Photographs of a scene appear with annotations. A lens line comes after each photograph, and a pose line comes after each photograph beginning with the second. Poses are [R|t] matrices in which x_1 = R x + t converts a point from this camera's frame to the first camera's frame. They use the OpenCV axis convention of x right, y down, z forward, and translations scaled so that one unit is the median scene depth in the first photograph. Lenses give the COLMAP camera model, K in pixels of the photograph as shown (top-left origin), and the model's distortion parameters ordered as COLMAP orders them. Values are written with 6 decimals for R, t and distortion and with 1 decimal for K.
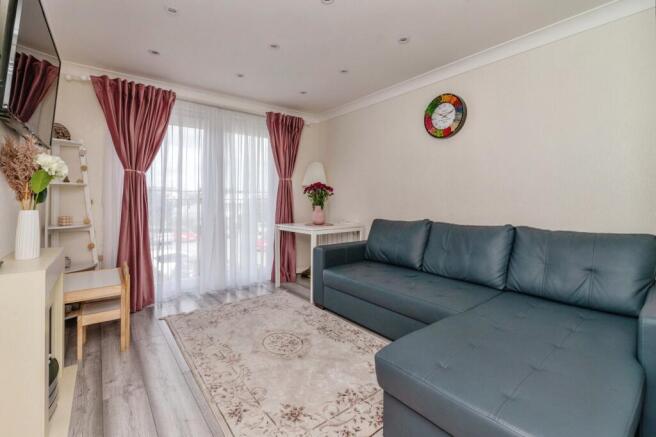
lens RADIAL K [[302.2, 0, 327.3], [0, 302.2, 214.2], [0, 0, 1]] dist [-0.012665, -0.000034]
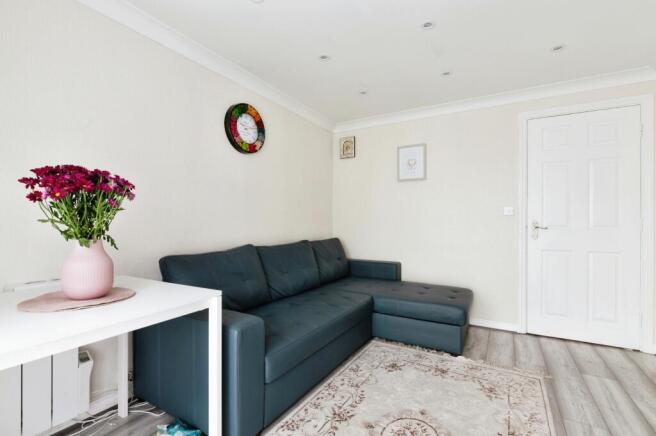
lens RADIAL K [[306.1, 0, 321.4], [0, 306.1, 234.5], [0, 0, 1]] dist [-0.014183, -0.000222]
pose [[-0.364488, -0.035041, 0.930548, -0.567059], [0.030389, 0.998312, 0.049496, -0.048224], [-0.930712, 0.046319, -0.362808, 1.155132]]
